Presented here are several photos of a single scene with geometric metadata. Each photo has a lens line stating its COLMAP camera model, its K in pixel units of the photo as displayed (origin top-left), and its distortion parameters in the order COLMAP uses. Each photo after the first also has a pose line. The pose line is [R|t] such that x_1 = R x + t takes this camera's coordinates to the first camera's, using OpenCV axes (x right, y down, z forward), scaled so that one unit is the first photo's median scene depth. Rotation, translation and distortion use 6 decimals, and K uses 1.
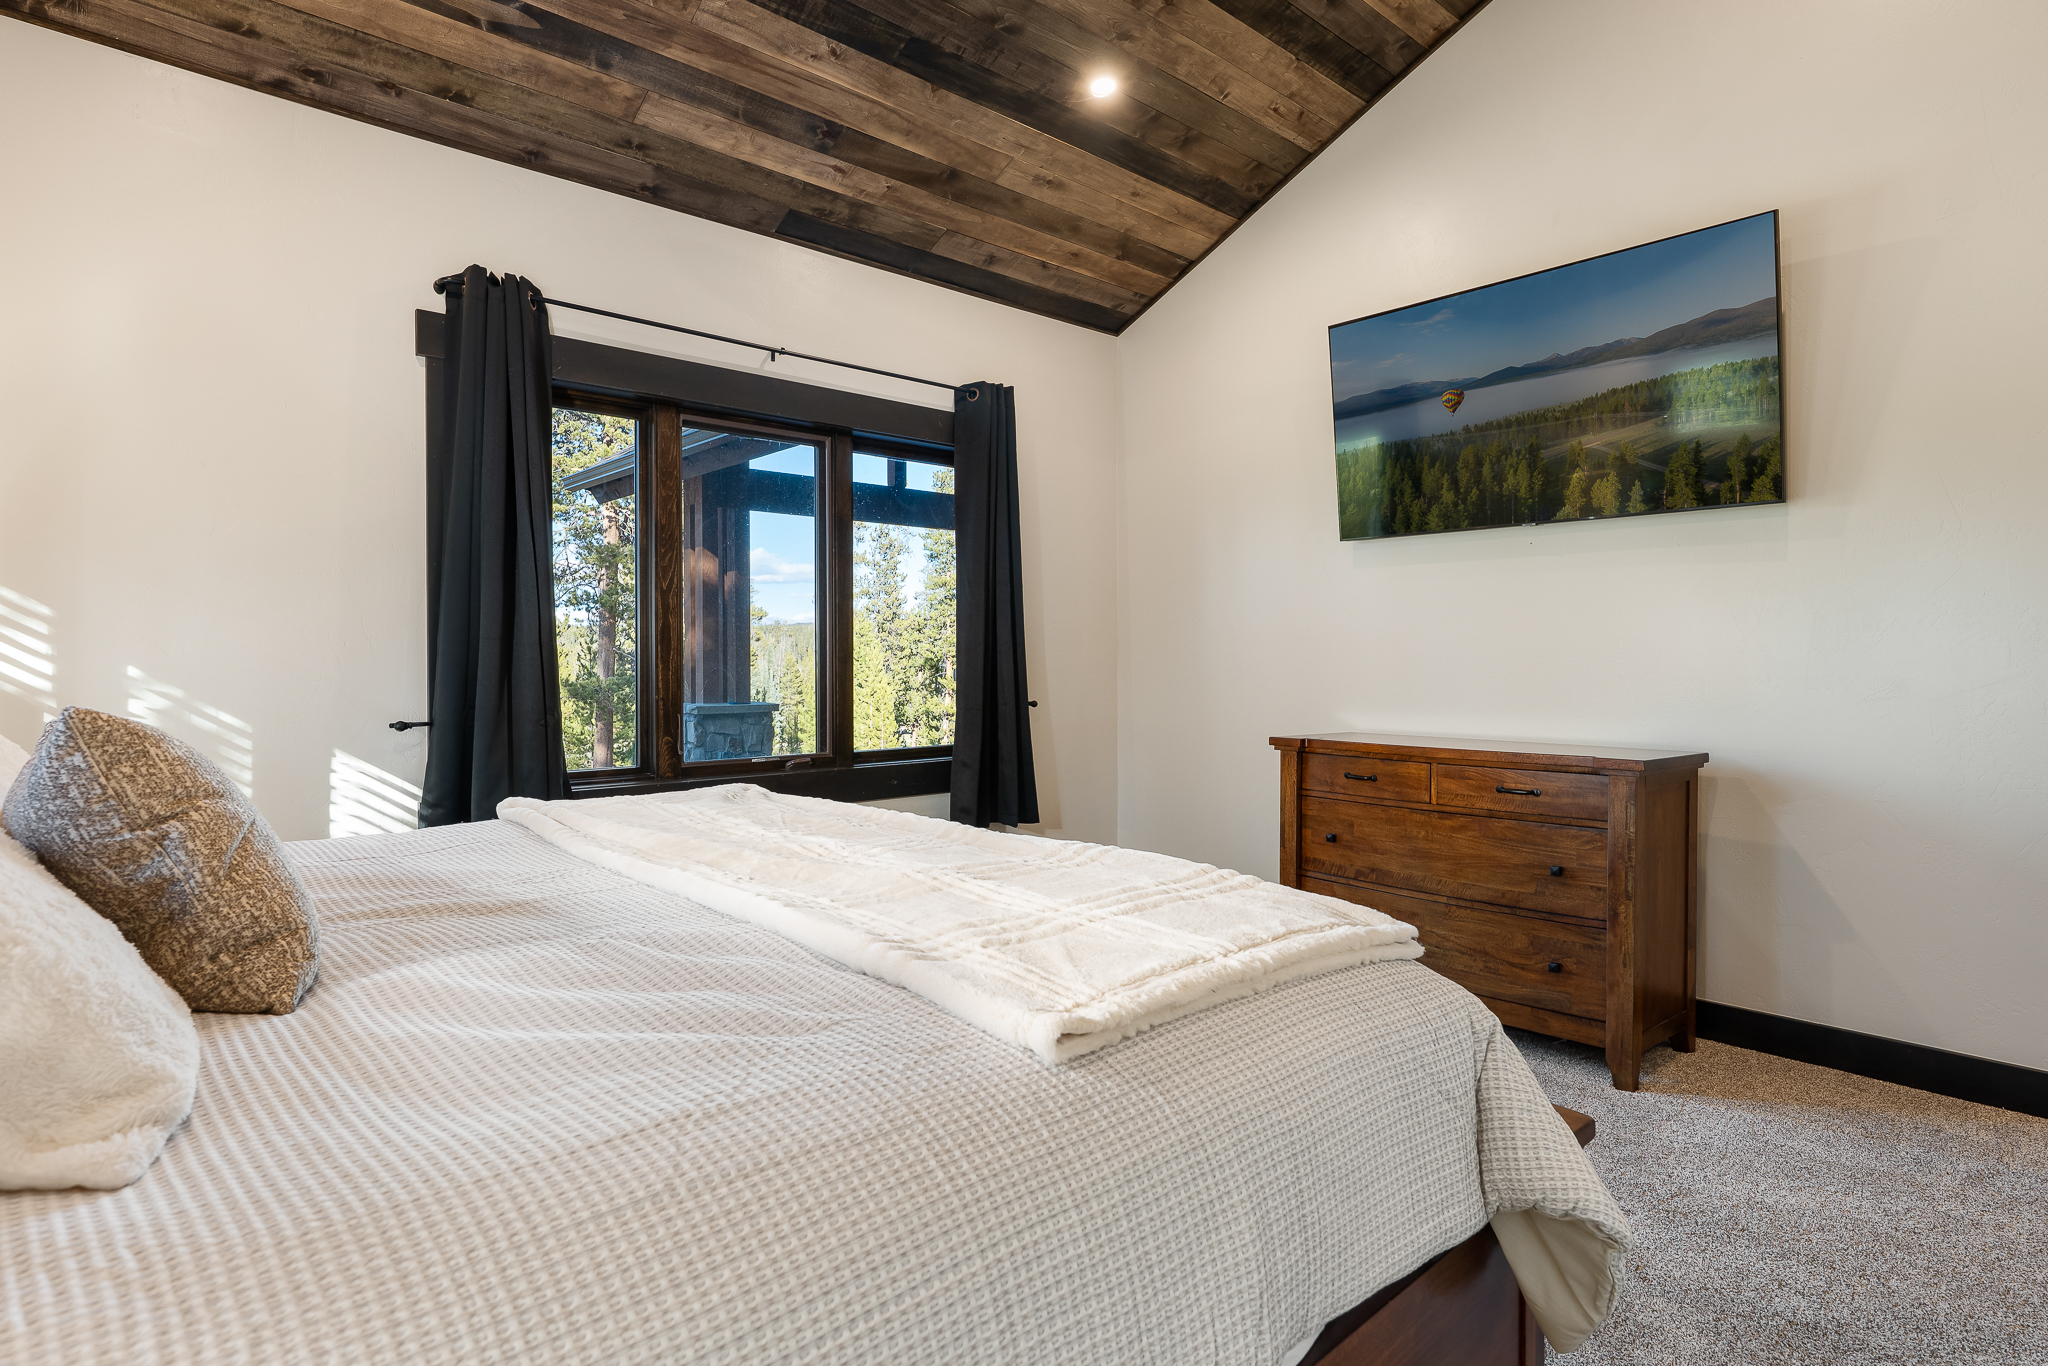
lens RADIAL K [[1073.2, 0, 1022.0], [0, 1073.2, 666.9], [0, 0, 1]] dist [-0.002829, -0.000303]
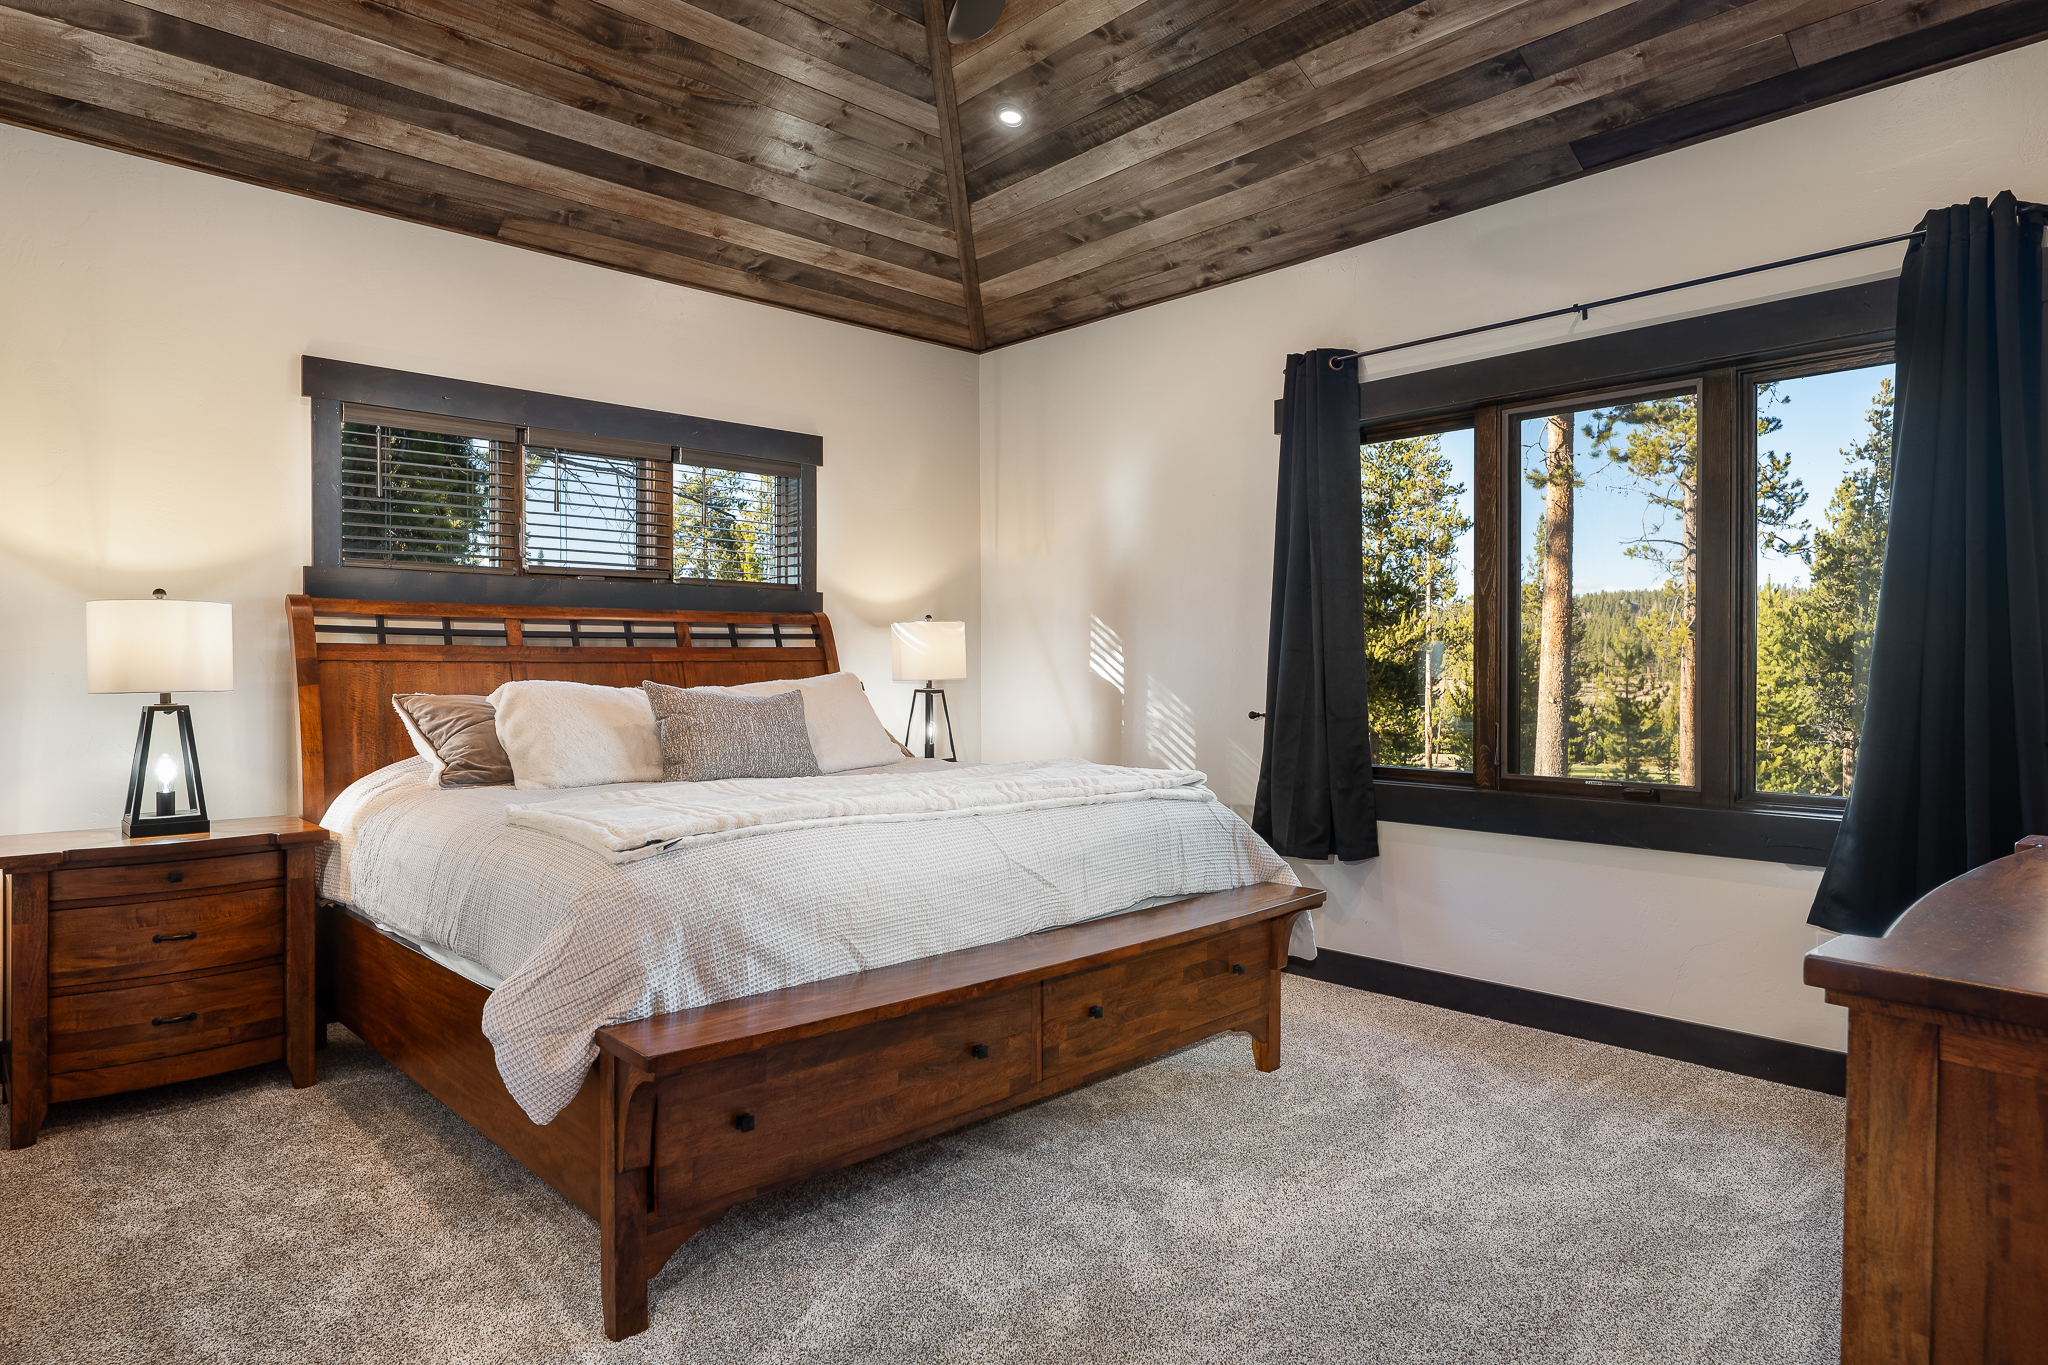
lens RADIAL K [[1180.5, 0, 1014.4], [0, 1180.5, 669.9], [0, 0, 1]] dist [-0.000489, 0.001013]
pose [[0.009718, 0.001241, -0.999952, 0.821315], [-0.008916, 0.999960, 0.001154, -0.001392], [0.999913, 0.008904, 0.009728, 0.620290]]
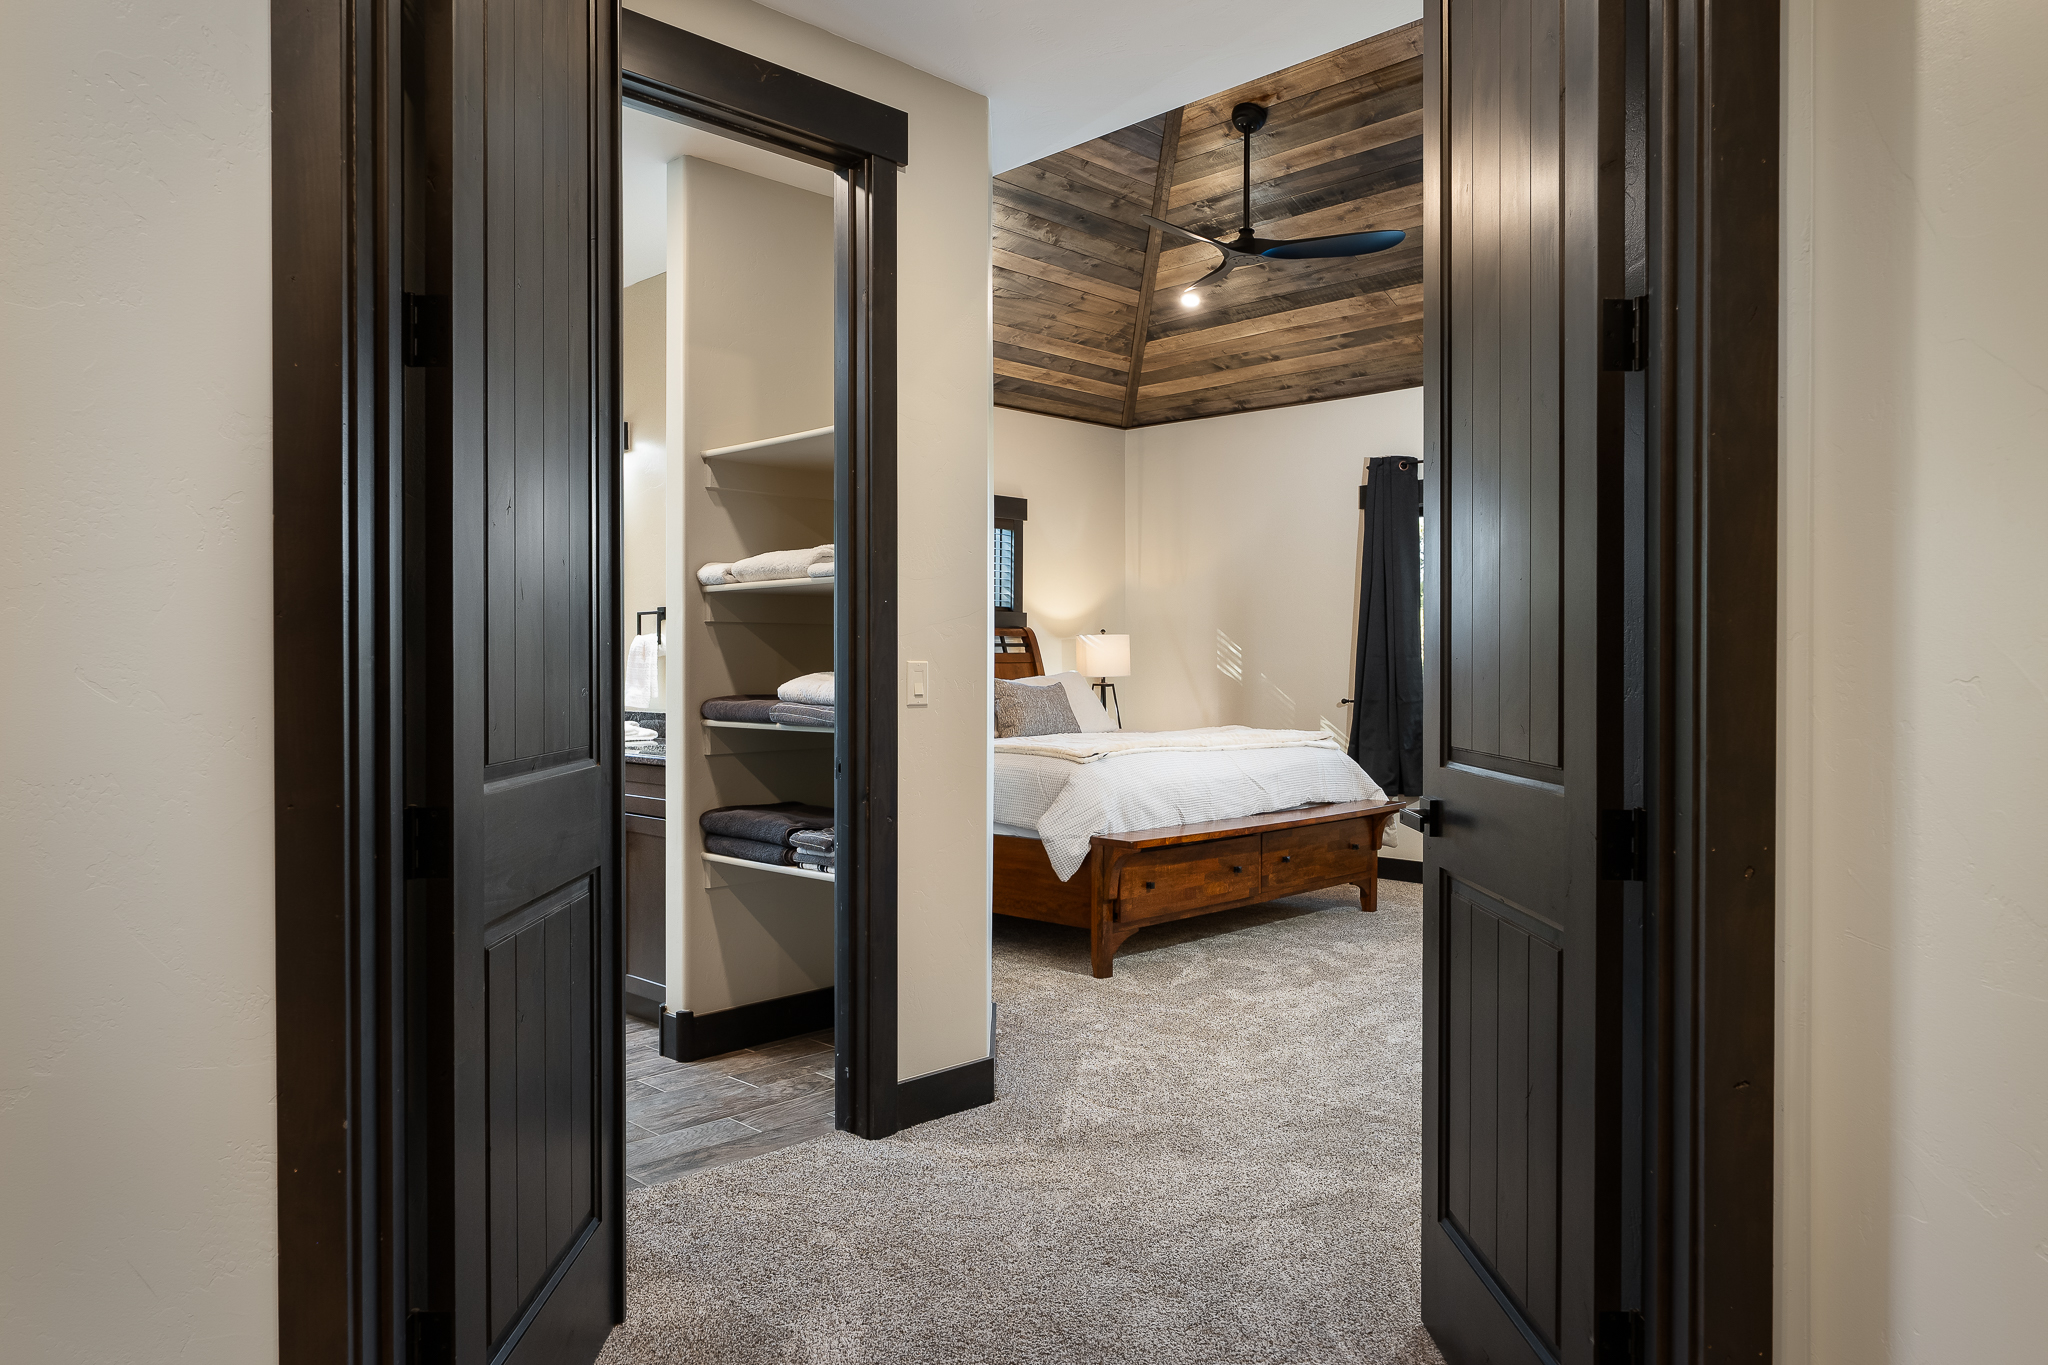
lens RADIAL K [[1382.2, 0, 1028.0], [0, 1382.2, 668.9], [0, 0, 1]] dist [-0.005065, 0.000355]
pose [[0.055473, 0.000975, -0.998460, 1.746600], [-0.012710, 0.999919, 0.000271, 0.001652], [0.998379, 0.012675, 0.055481, 0.251014]]
